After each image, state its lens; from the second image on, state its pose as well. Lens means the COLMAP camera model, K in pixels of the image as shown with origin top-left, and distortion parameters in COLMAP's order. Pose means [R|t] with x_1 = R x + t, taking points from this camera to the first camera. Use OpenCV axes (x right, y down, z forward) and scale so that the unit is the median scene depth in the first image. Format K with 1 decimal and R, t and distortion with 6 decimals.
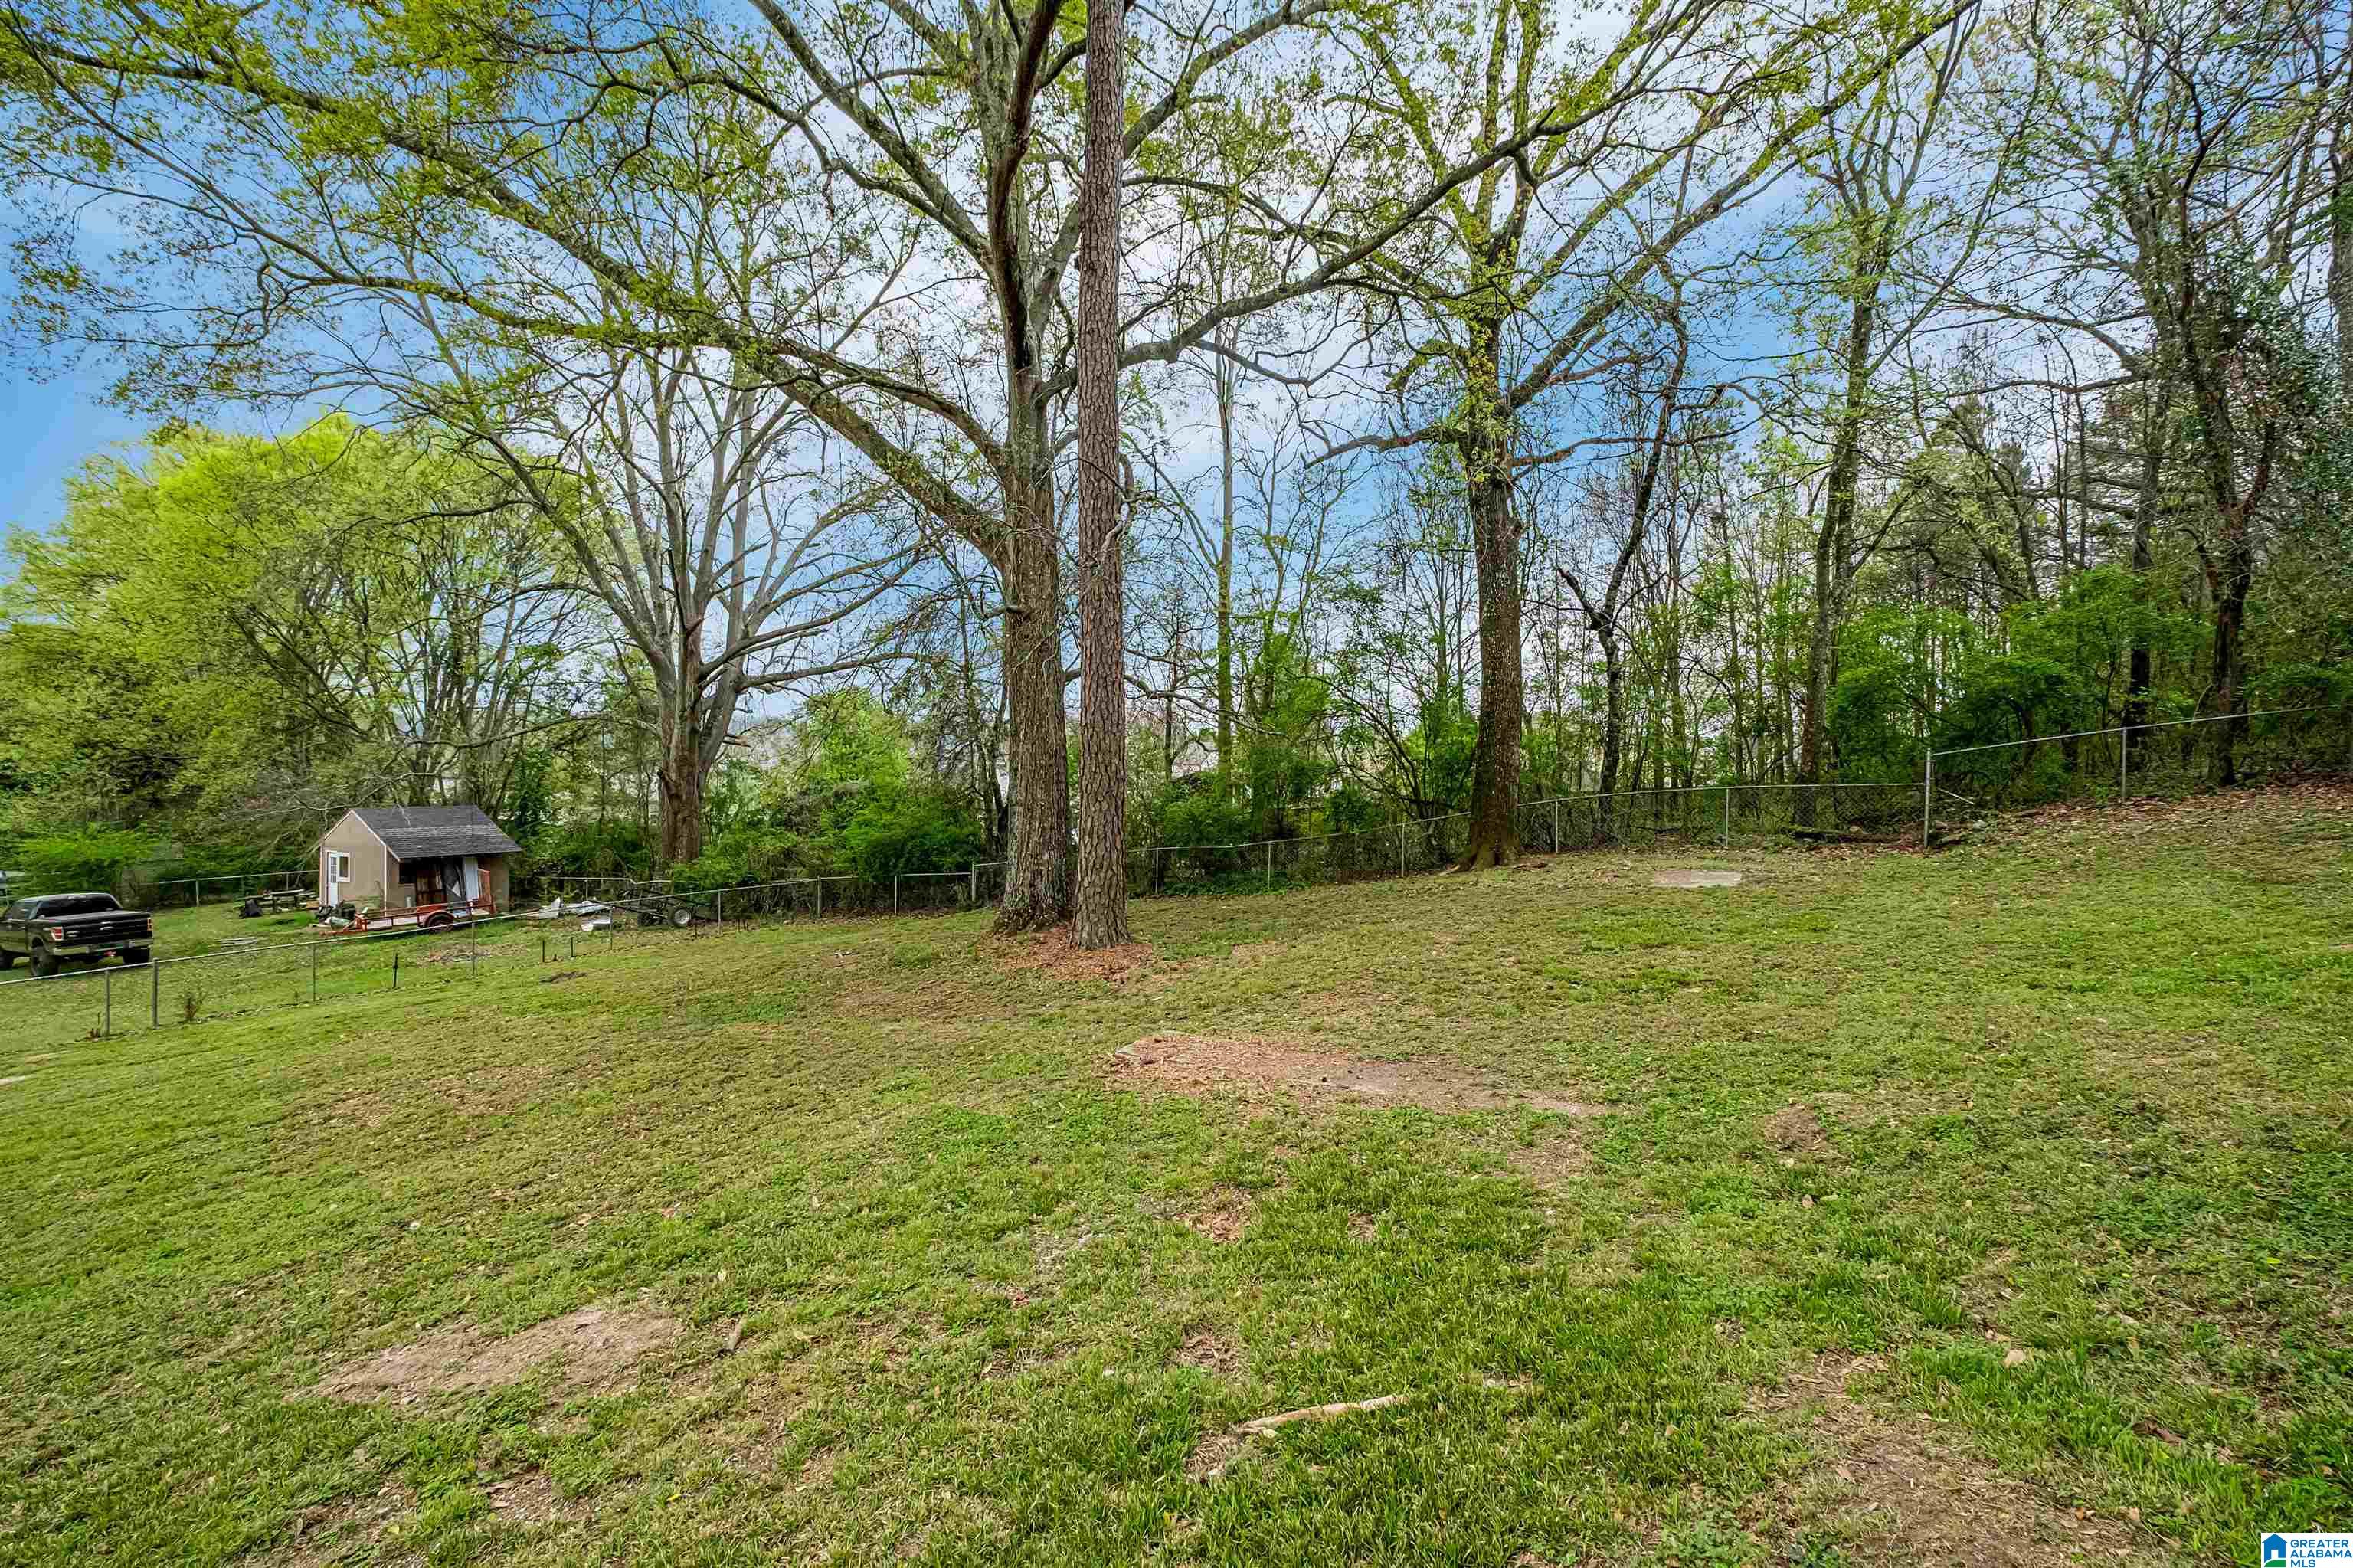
lens RADIAL K [[1048.4, 0, 1172.4], [0, 1048.4, 810.9], [0, 0, 1]] dist [-0.003162, -0.000727]
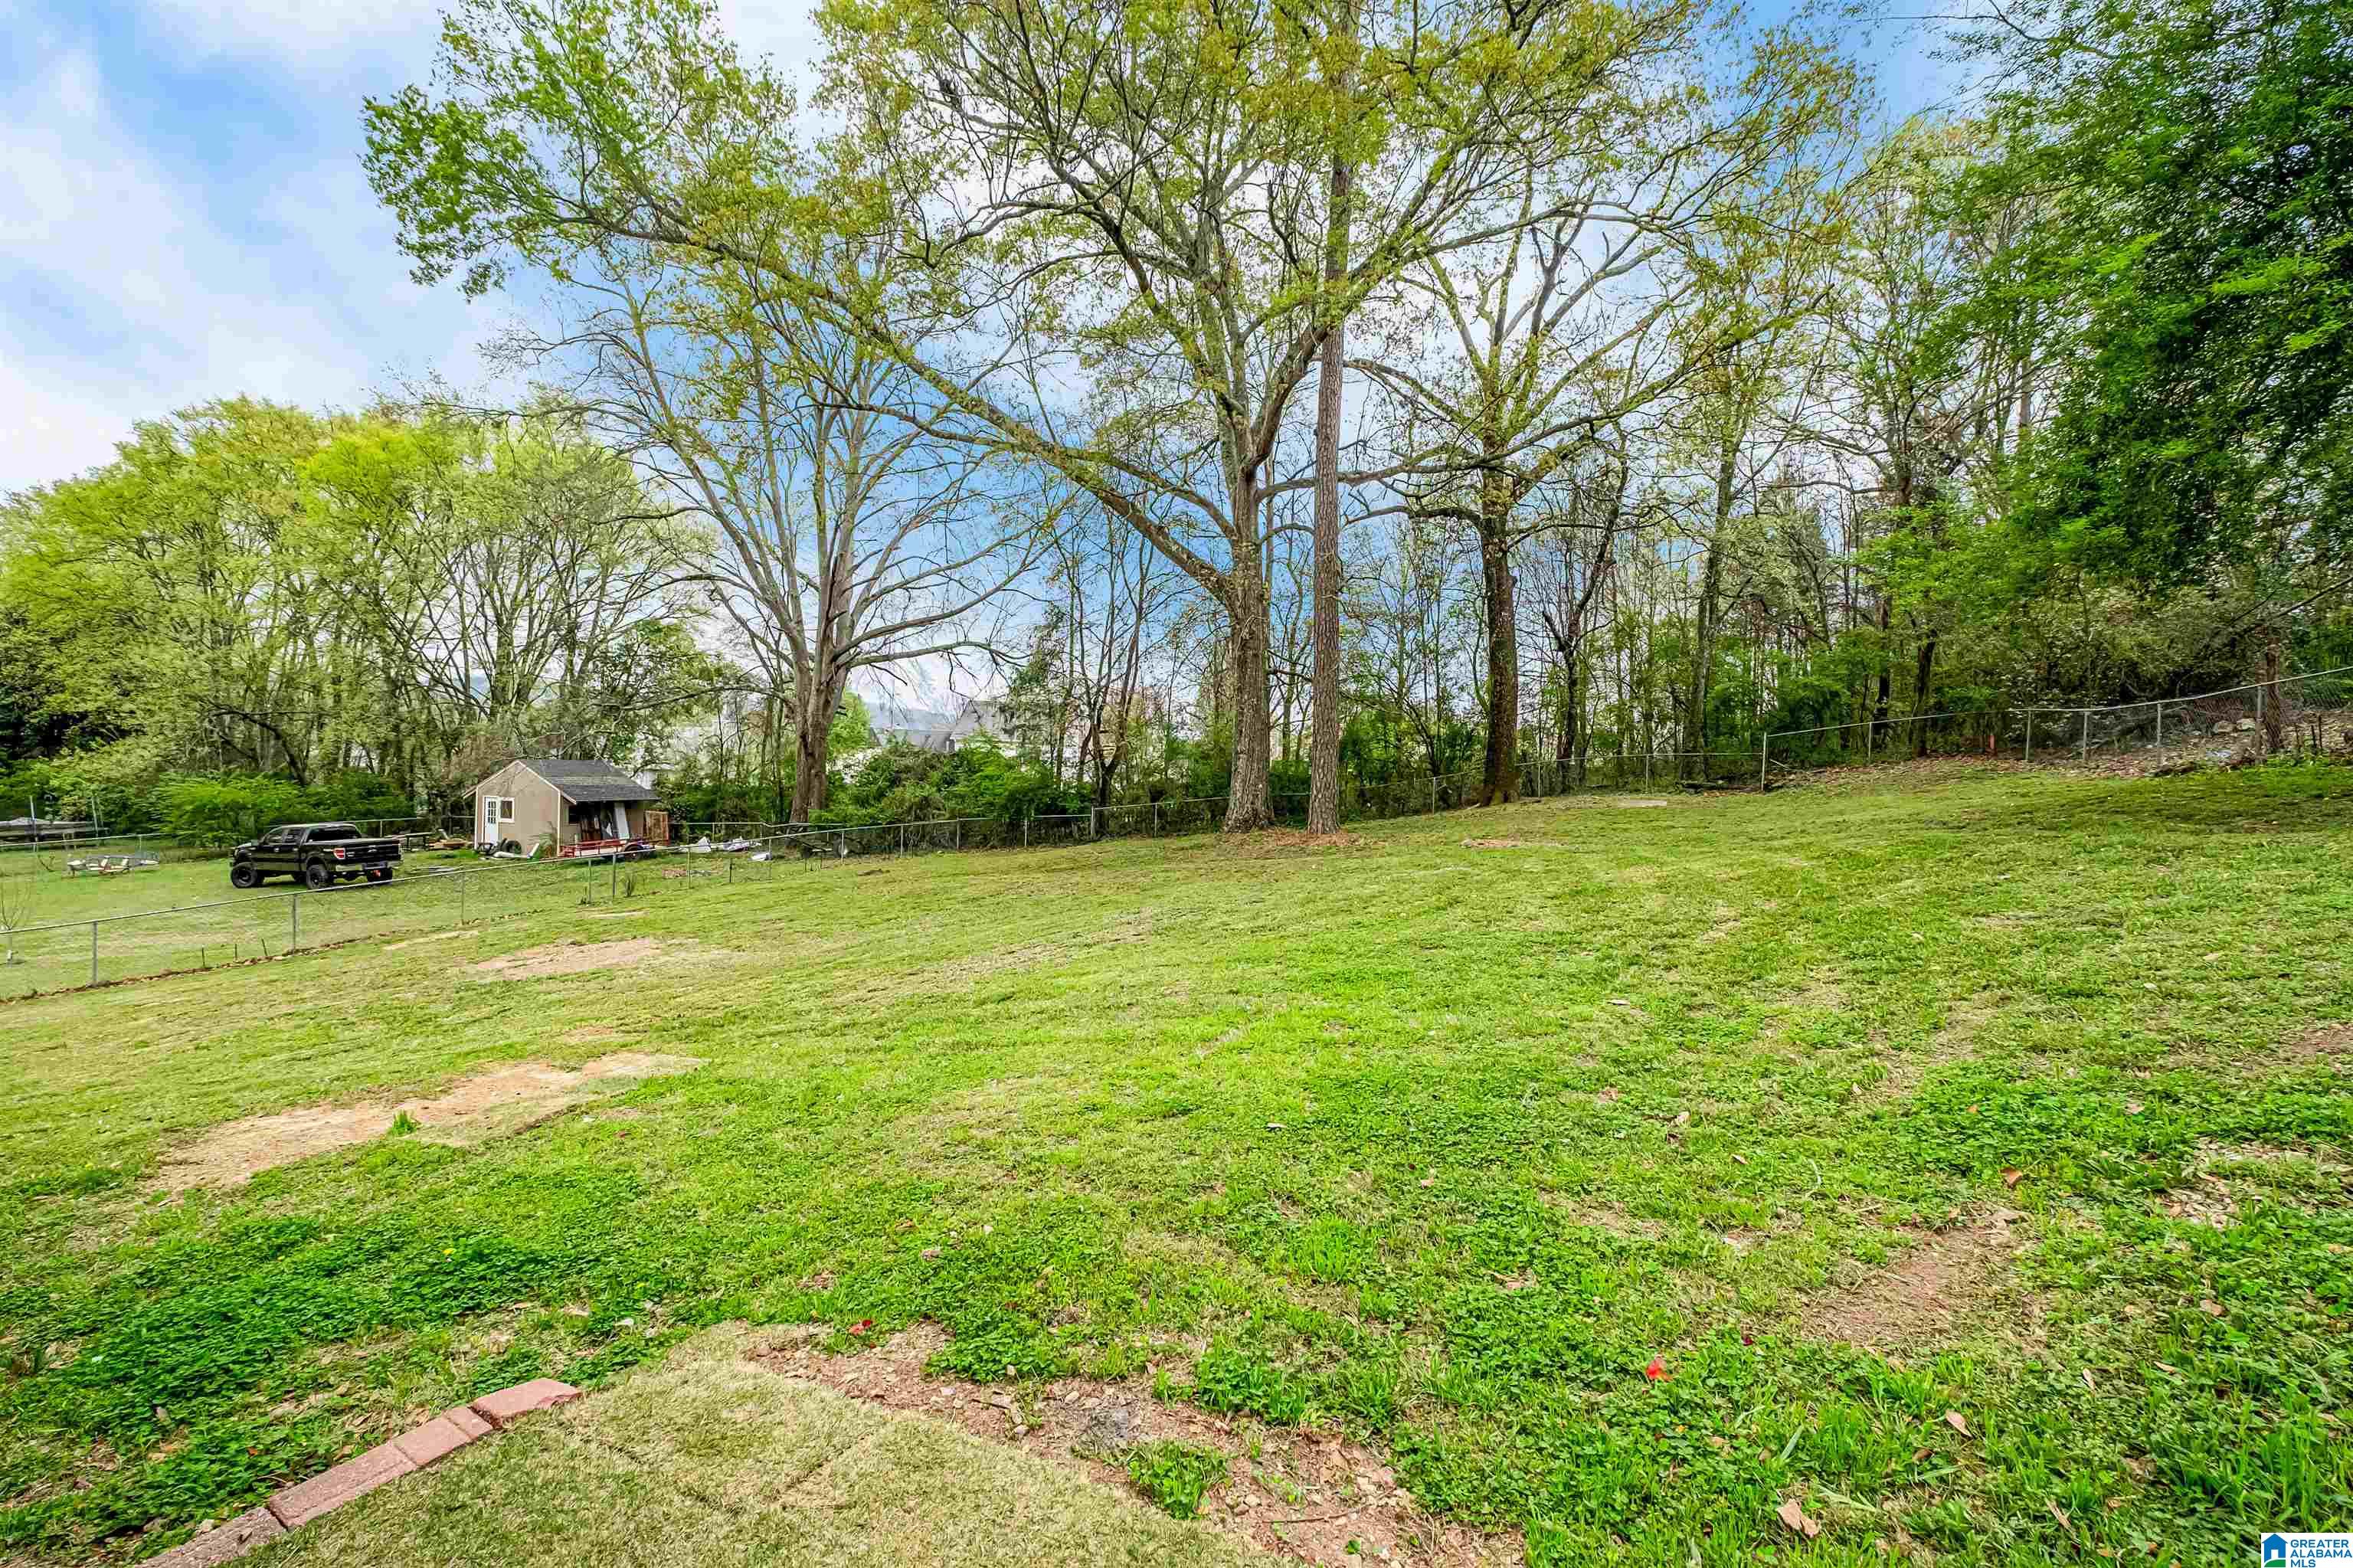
lens RADIAL K [[1048.4, 0, 1172.4], [0, 1048.4, 810.9], [0, 0, 1]] dist [-0.003162, -0.000727]
pose [[0.990921, 0.013871, 0.133725, -0.276249], [-0.015709, 0.999796, 0.012696, 0.037351], [-0.133522, -0.014681, 0.990937, -0.336756]]
